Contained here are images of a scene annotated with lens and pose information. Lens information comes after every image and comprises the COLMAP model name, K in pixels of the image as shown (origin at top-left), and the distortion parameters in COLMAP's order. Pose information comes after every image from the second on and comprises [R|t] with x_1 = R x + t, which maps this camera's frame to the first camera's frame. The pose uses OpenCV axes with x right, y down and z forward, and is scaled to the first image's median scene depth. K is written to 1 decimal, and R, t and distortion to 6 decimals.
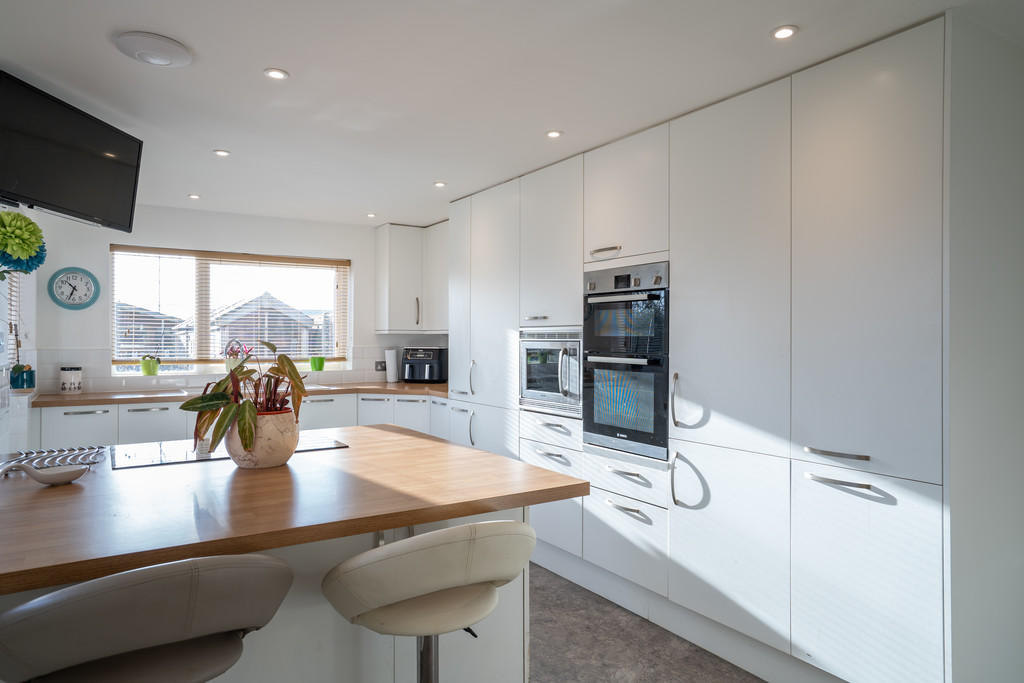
lens RADIAL K [[631.7, 0, 512.0], [0, 631.7, 341.5], [0, 0, 1]] dist [0.000148, -0.001503]
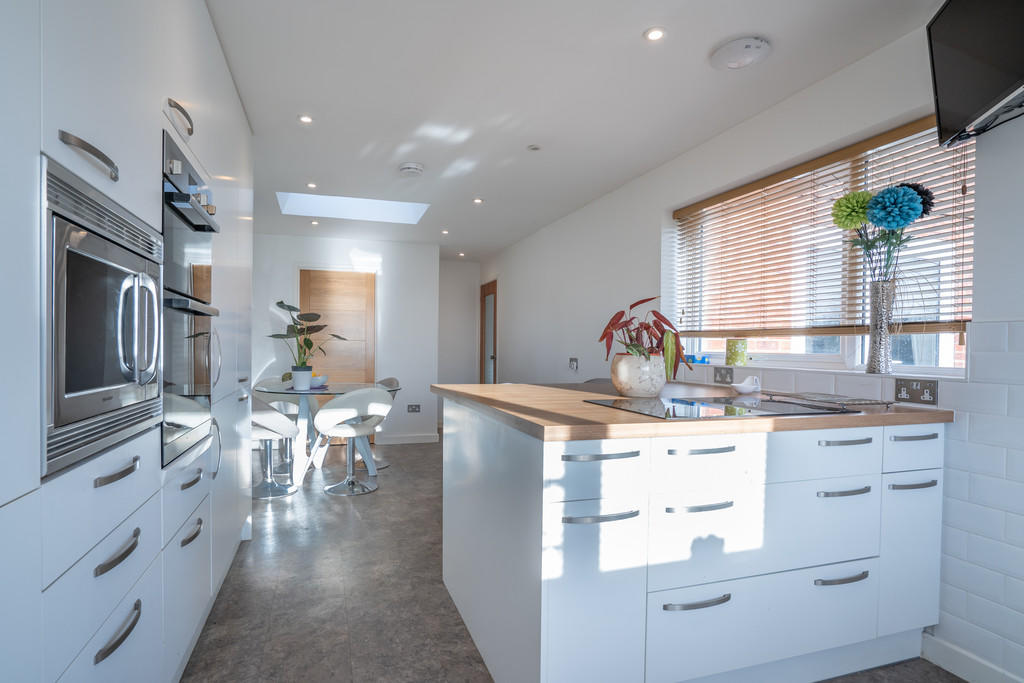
lens RADIAL K [[526.4, 0, 490.5], [0, 526.4, 358.9], [0, 0, 1]] dist [-0.021648, -0.000094]
pose [[-0.962633, -0.022085, 0.269906, -0.214321], [-0.015782, 0.999550, 0.025503, 0.048468], [-0.270348, 0.020291, -0.962549, 1.148788]]
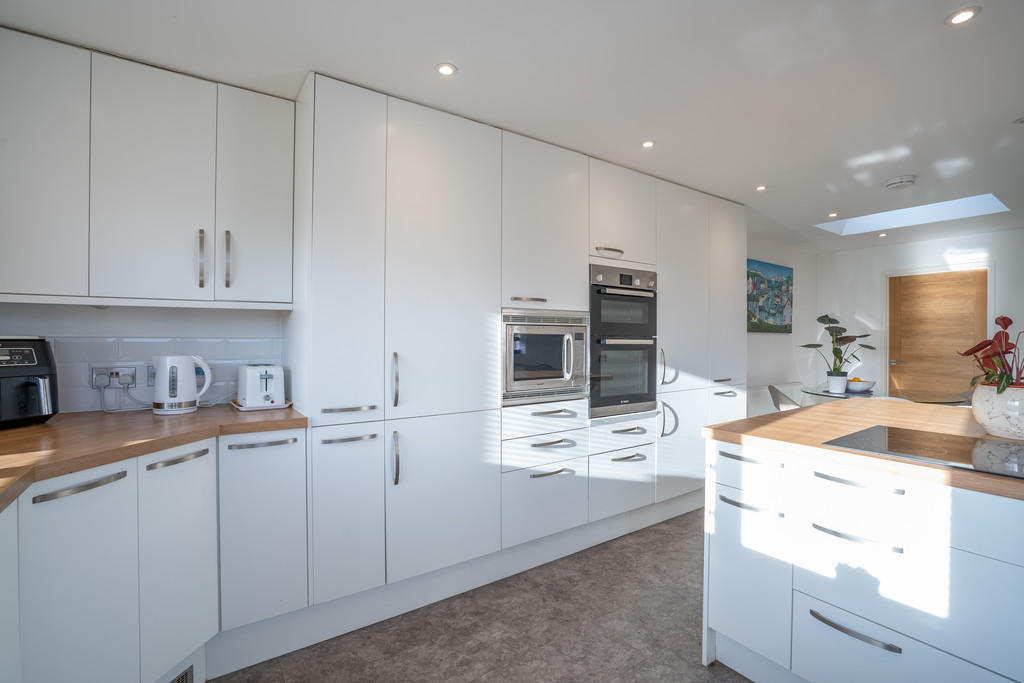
lens RADIAL K [[468.8, 0, 512.0], [0, 468.8, 341.5], [0, 0, 1]] dist [-0.027282, 0.001010]
pose [[-0.030363, -0.014583, 0.999433, -0.604122], [-0.002037, 0.999892, 0.014528, 0.012153], [-0.999537, -0.001594, -0.030389, 1.005330]]
